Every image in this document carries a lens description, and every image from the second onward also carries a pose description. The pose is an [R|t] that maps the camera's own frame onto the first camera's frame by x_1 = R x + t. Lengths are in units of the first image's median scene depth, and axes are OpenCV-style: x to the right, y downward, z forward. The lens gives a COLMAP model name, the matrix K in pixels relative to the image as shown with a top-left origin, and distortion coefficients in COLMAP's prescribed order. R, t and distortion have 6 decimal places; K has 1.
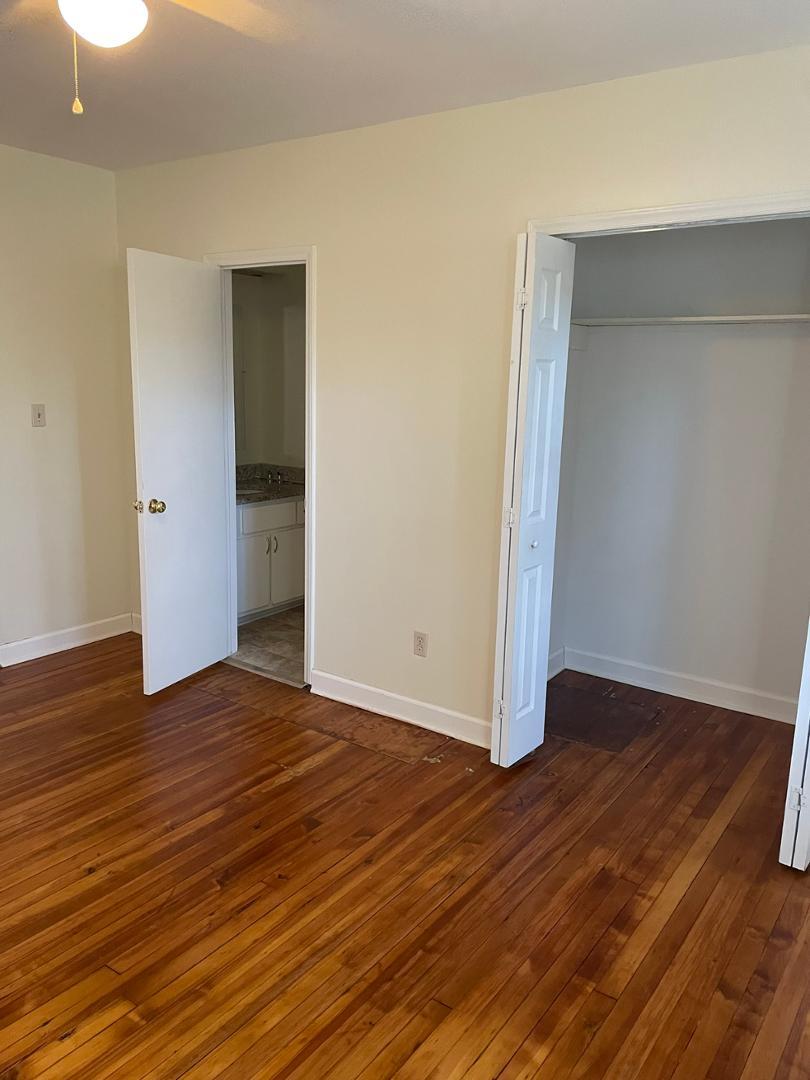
lens RADIAL K [[808.7, 0, 399.9], [0, 808.7, 542.3], [0, 0, 1]] dist [0.027529, -0.030966]
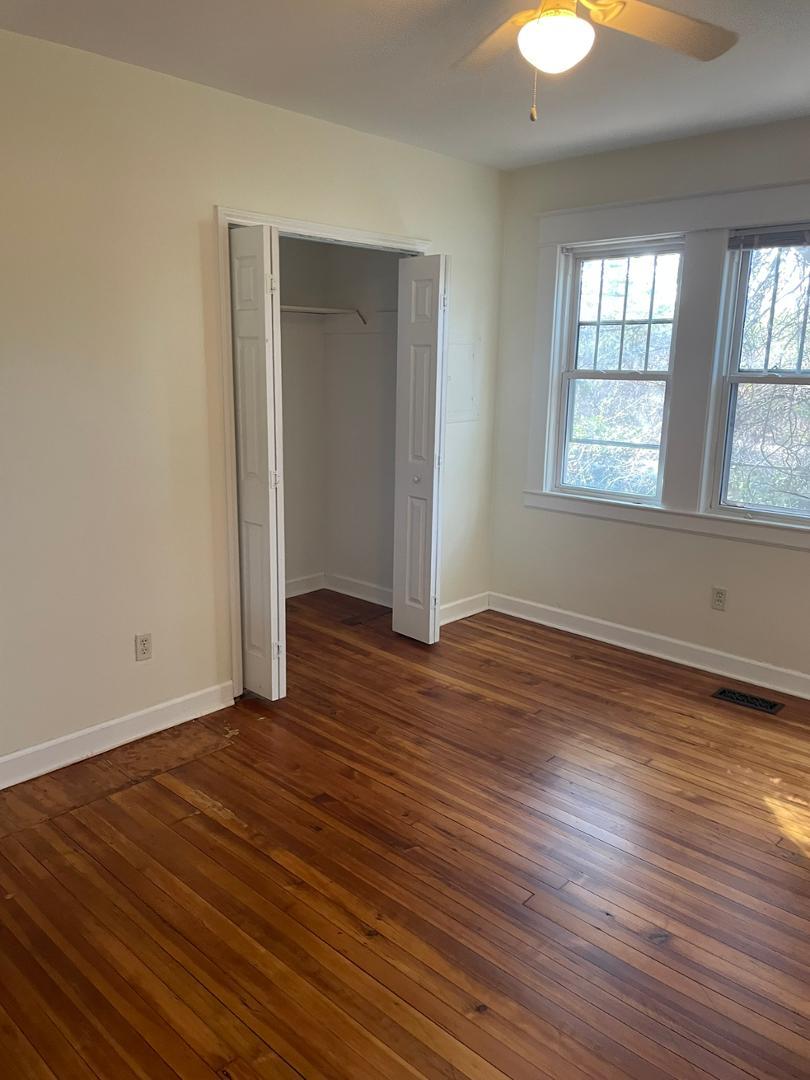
lens RADIAL K [[808.7, 0, 399.0], [0, 808.7, 535.9], [0, 0, 1]] dist [0.027529, -0.030966]
pose [[0.146724, -0.241404, 0.959269, -1.037617], [0.204696, 0.956183, 0.209318, -0.170070], [-0.967766, 0.165647, 0.189709, 0.689337]]
